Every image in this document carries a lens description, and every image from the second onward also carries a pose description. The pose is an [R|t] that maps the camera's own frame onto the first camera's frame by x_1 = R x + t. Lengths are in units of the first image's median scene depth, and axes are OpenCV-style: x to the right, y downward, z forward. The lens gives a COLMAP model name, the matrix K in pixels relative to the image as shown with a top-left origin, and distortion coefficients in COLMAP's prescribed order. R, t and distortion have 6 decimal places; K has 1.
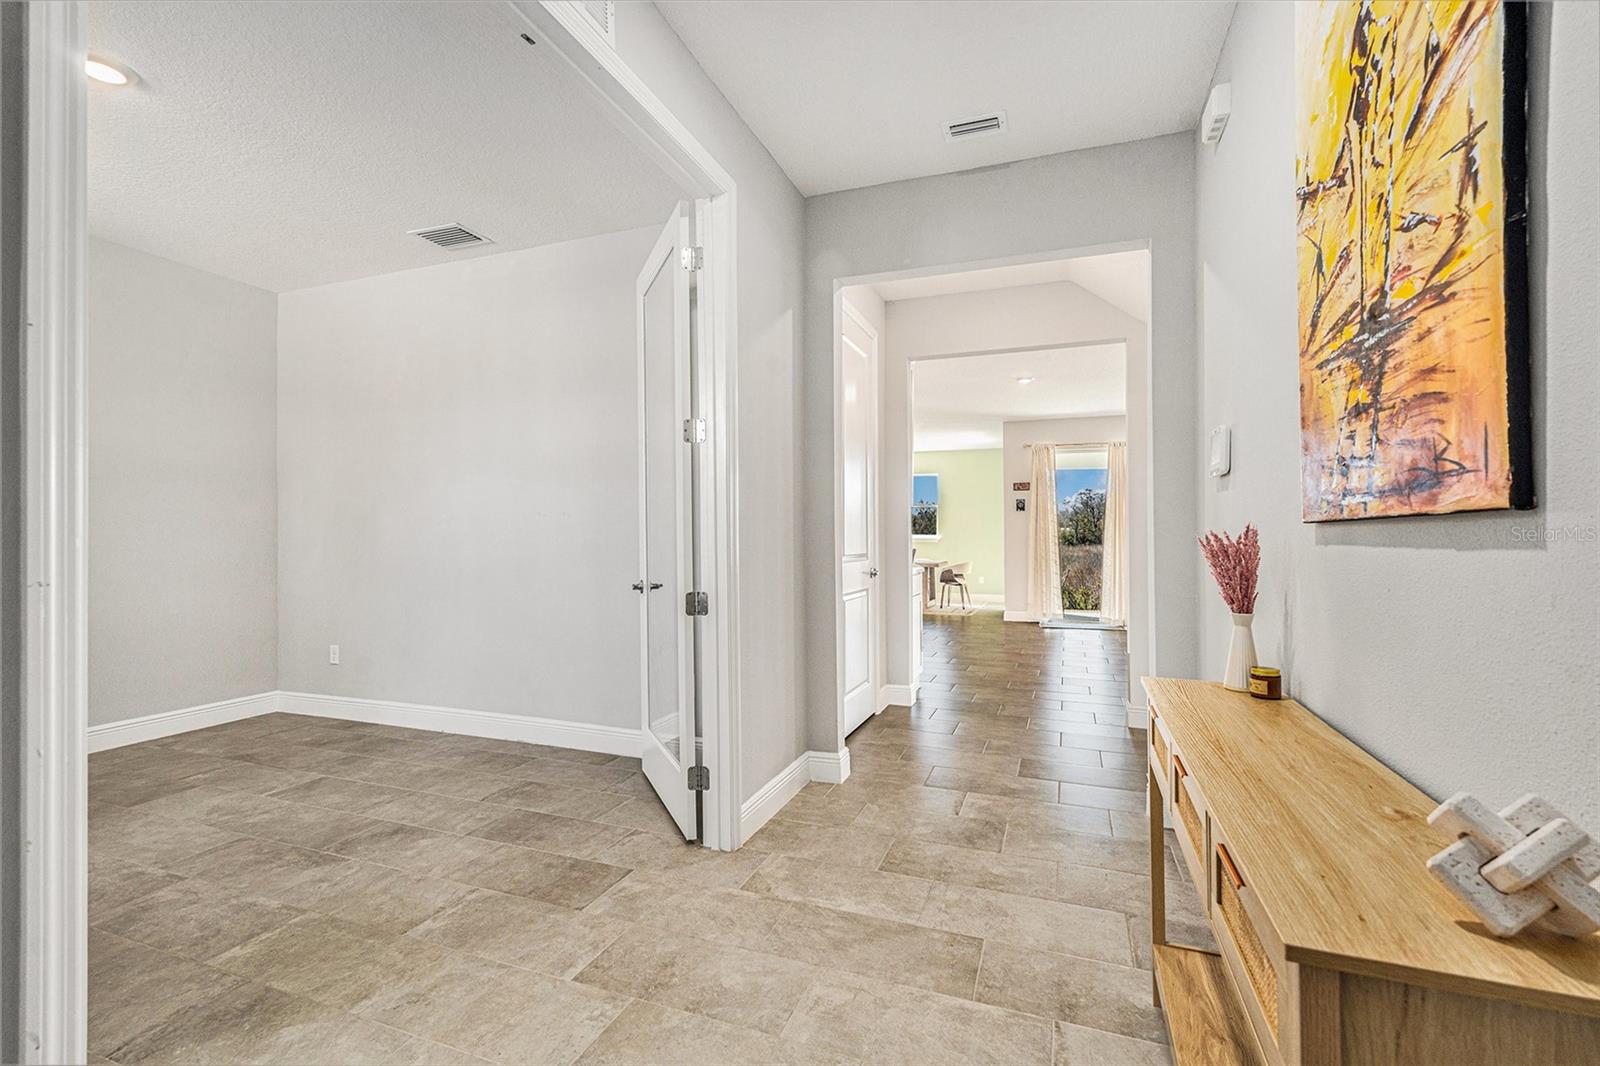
lens RADIAL K [[707.3, 0, 798.8], [0, 707.3, 535.4], [0, 0, 1]] dist [-0.000519, 0.000006]
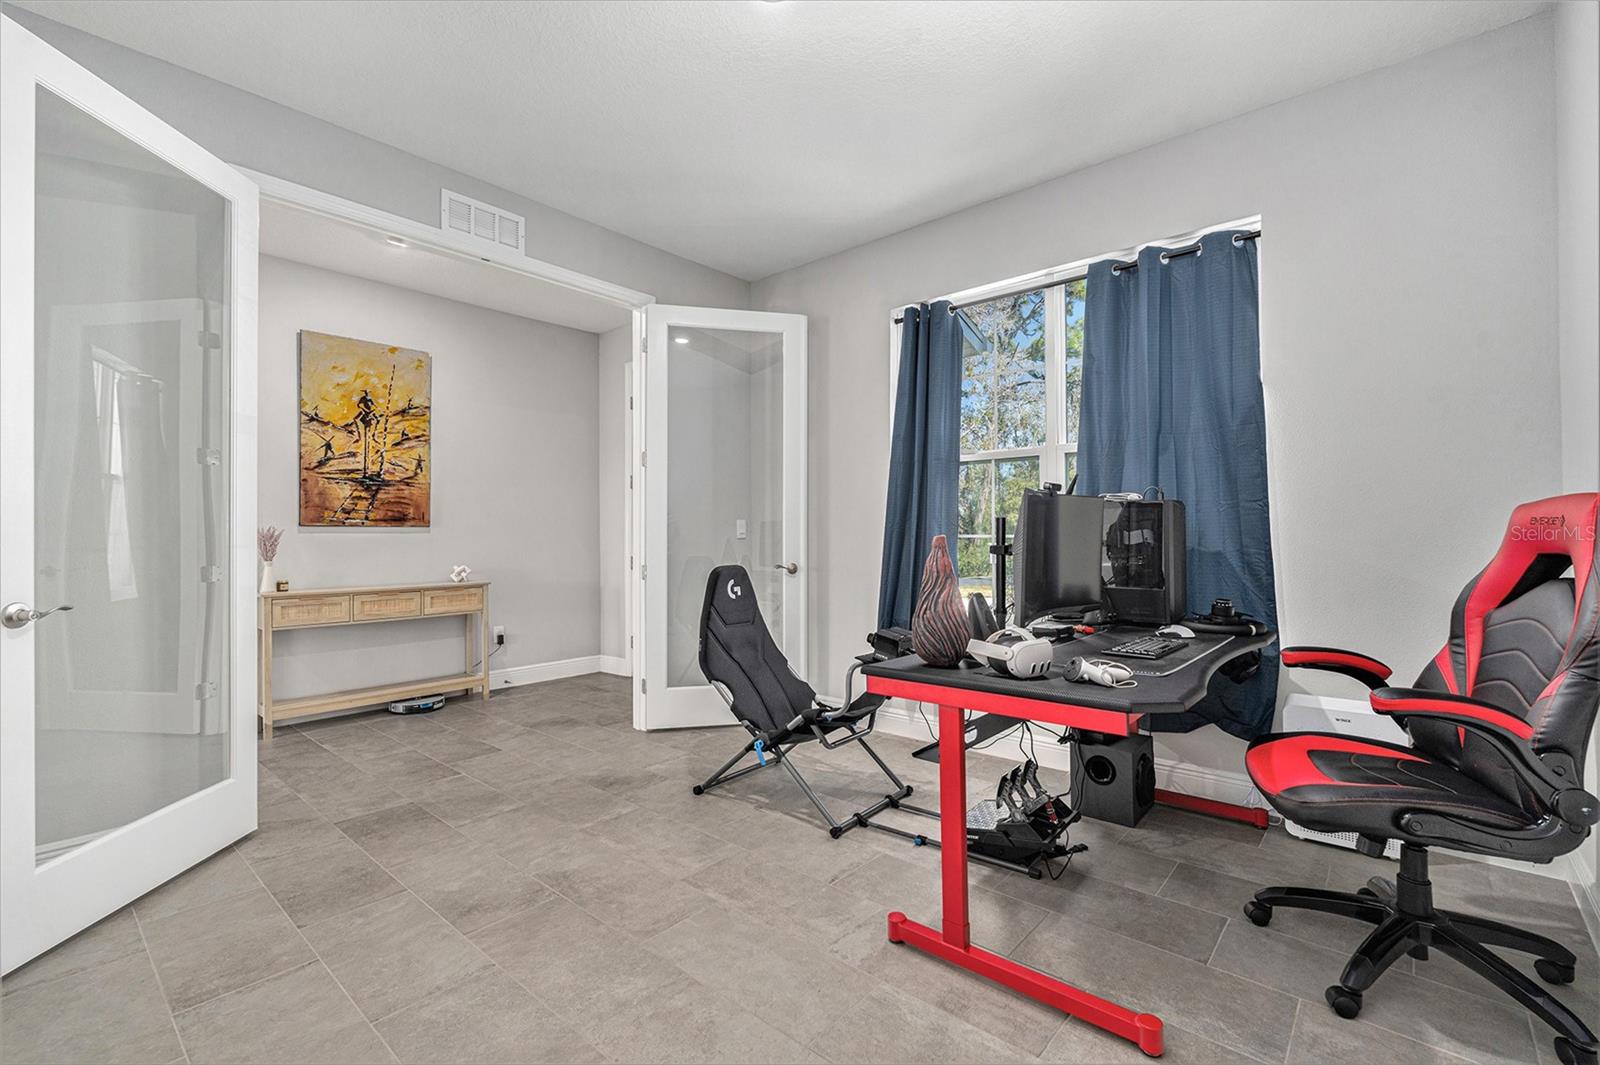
lens RADIAL K [[707.3, 0, 798.8], [0, 707.3, 534.9], [0, 0, 1]] dist [-0.000519, 0.000006]
pose [[-0.937898, 0.008299, 0.346813, -1.482001], [0.006356, 0.999957, -0.006738, 0.033146], [-0.346854, -0.004115, -0.937910, 2.022011]]
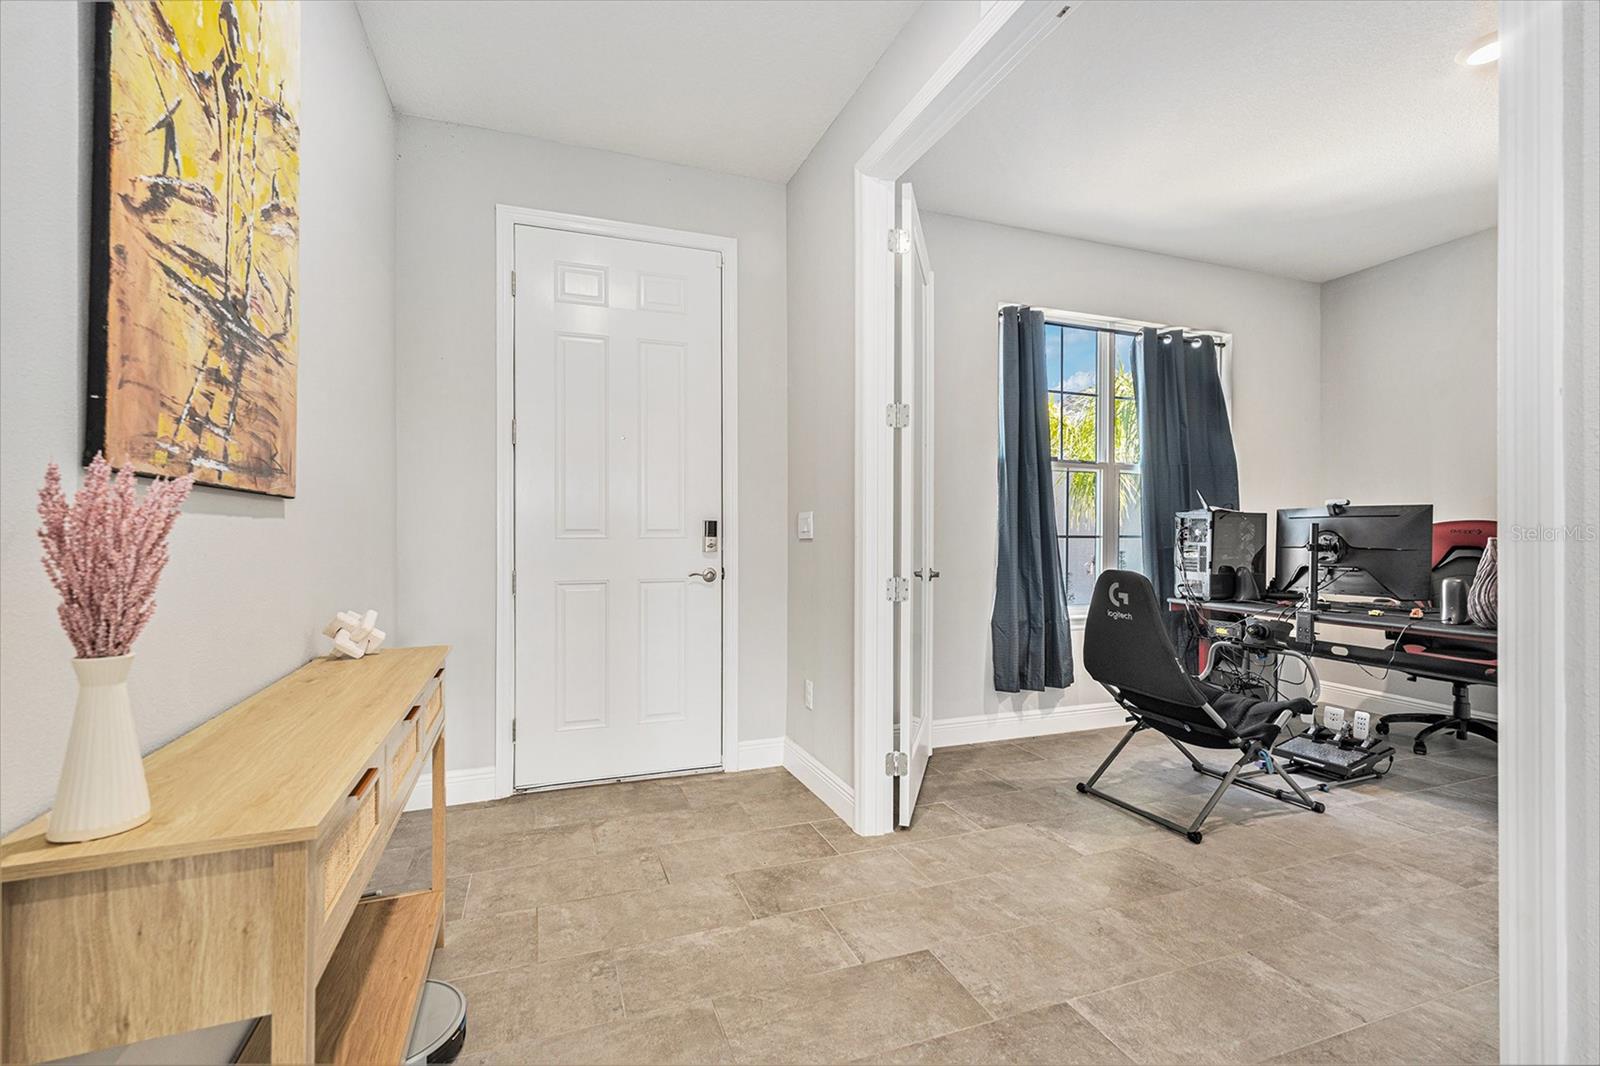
lens RADIAL K [[707.3, 0, 798.8], [0, 707.3, 535.4], [0, 0, 1]] dist [-0.000519, 0.000006]
pose [[-0.750258, -0.000285, -0.661145, 0.454966], [-0.000696, 1.000000, 0.000358, 0.023347], [0.661145, 0.000728, -0.750258, 1.229536]]
